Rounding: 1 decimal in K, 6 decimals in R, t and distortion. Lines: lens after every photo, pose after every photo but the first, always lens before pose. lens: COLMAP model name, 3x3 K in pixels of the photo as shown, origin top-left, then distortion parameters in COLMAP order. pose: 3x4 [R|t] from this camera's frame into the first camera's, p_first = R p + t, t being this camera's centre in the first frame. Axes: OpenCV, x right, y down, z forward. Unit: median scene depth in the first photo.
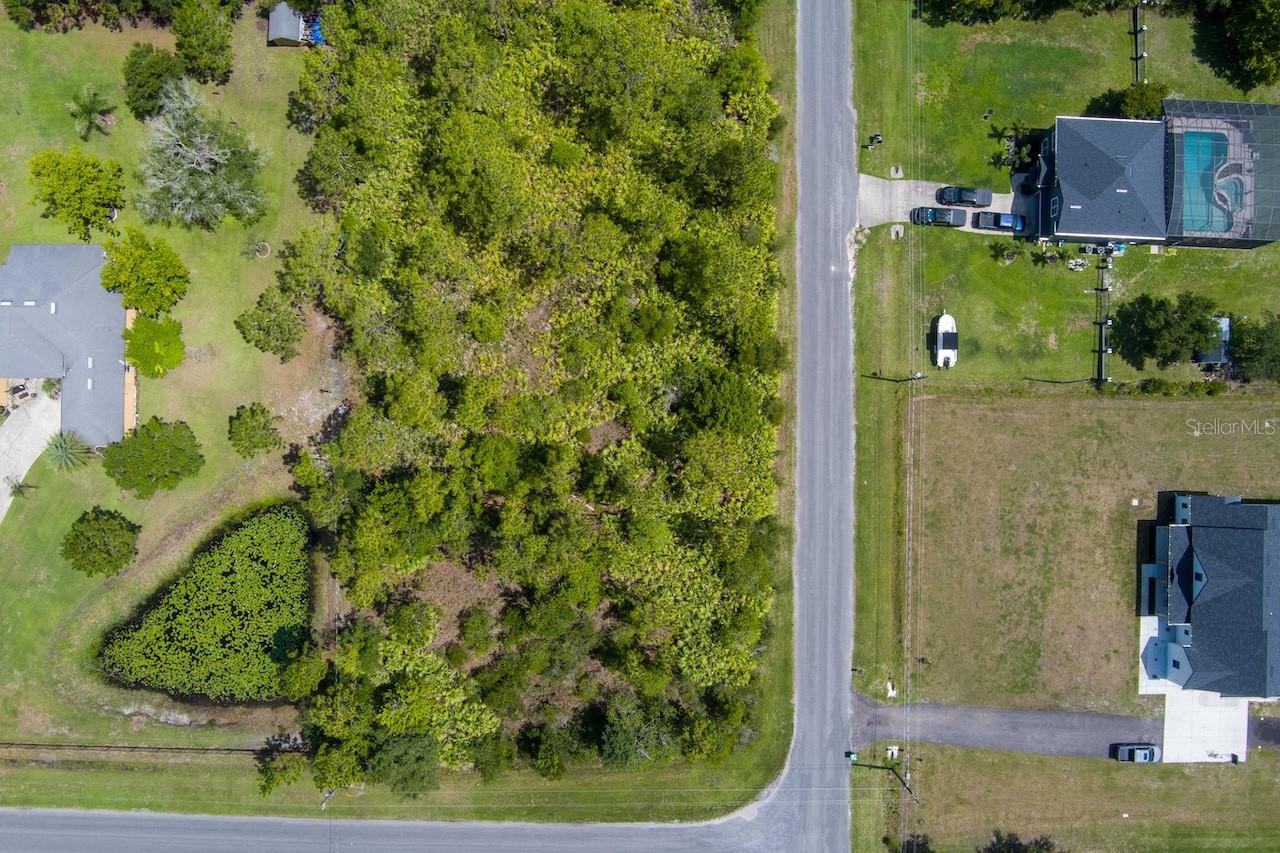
lens RADIAL K [[1033.6, 0, 638.8], [0, 1033.6, 425.2], [0, 0, 1]] dist [-0.071677, 0.019289]
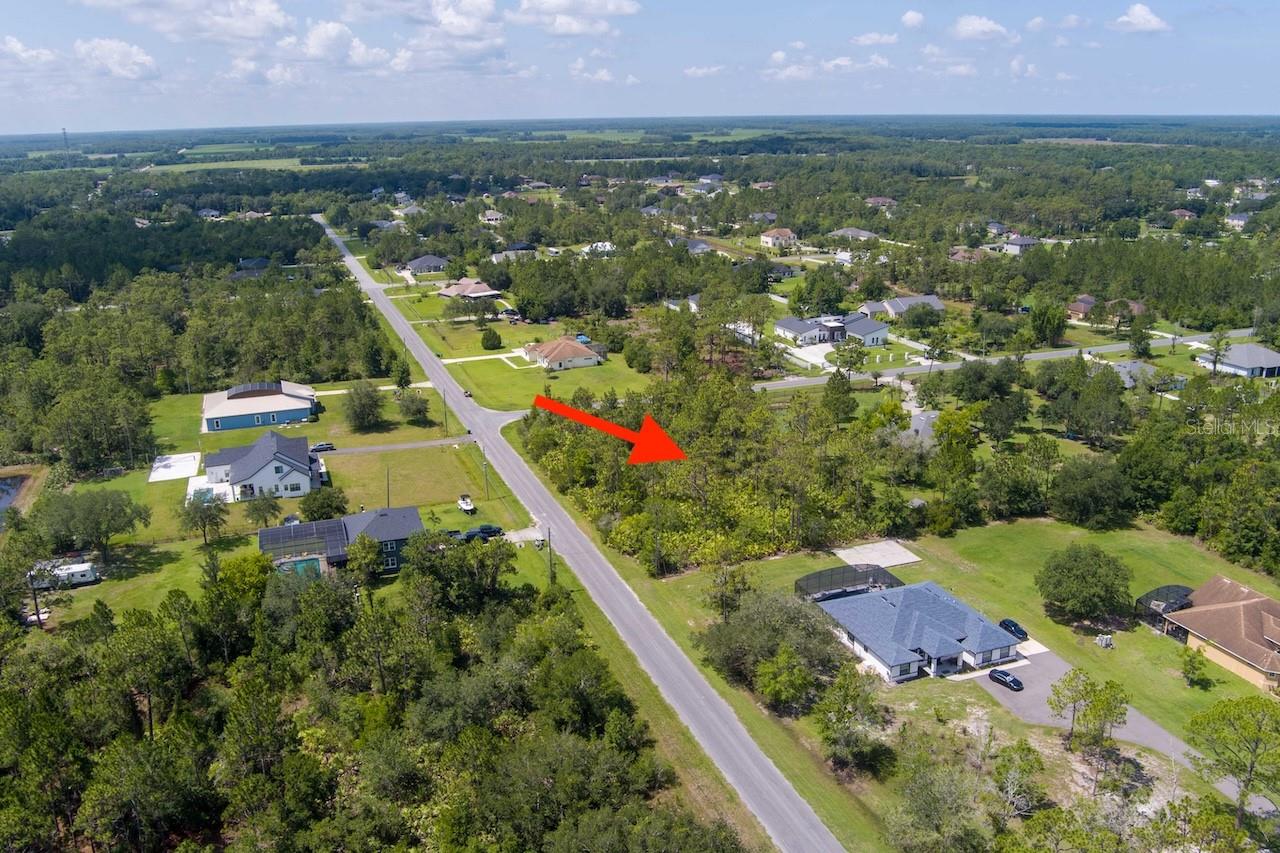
lens RADIAL K [[1033.6, 0, 638.8], [0, 1033.6, 425.2], [0, 0, 1]] dist [-0.071677, 0.019289]
pose [[-0.933558, 0.113725, -0.339907, 0.586802], [-0.358048, -0.252276, 0.898976, -1.631028], [0.016486, 0.960949, 0.276234, 0.424230]]
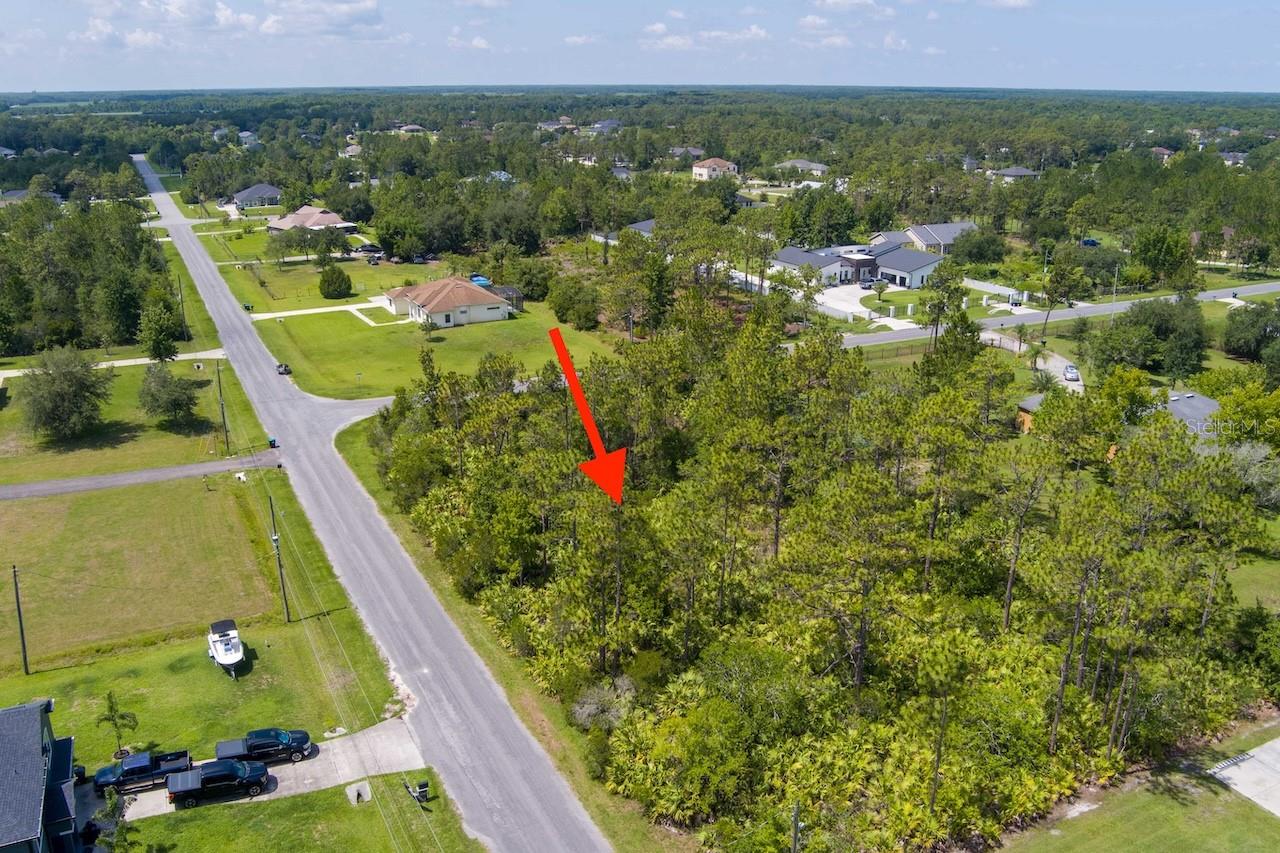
lens RADIAL K [[1033.6, 0, 638.8], [0, 1033.6, 425.2], [0, 0, 1]] dist [-0.071677, 0.019289]
pose [[-0.886923, 0.142088, -0.439522, 0.331200], [-0.461911, -0.267502, 0.845625, -0.714654], [0.002580, 0.953023, 0.302886, 0.666688]]
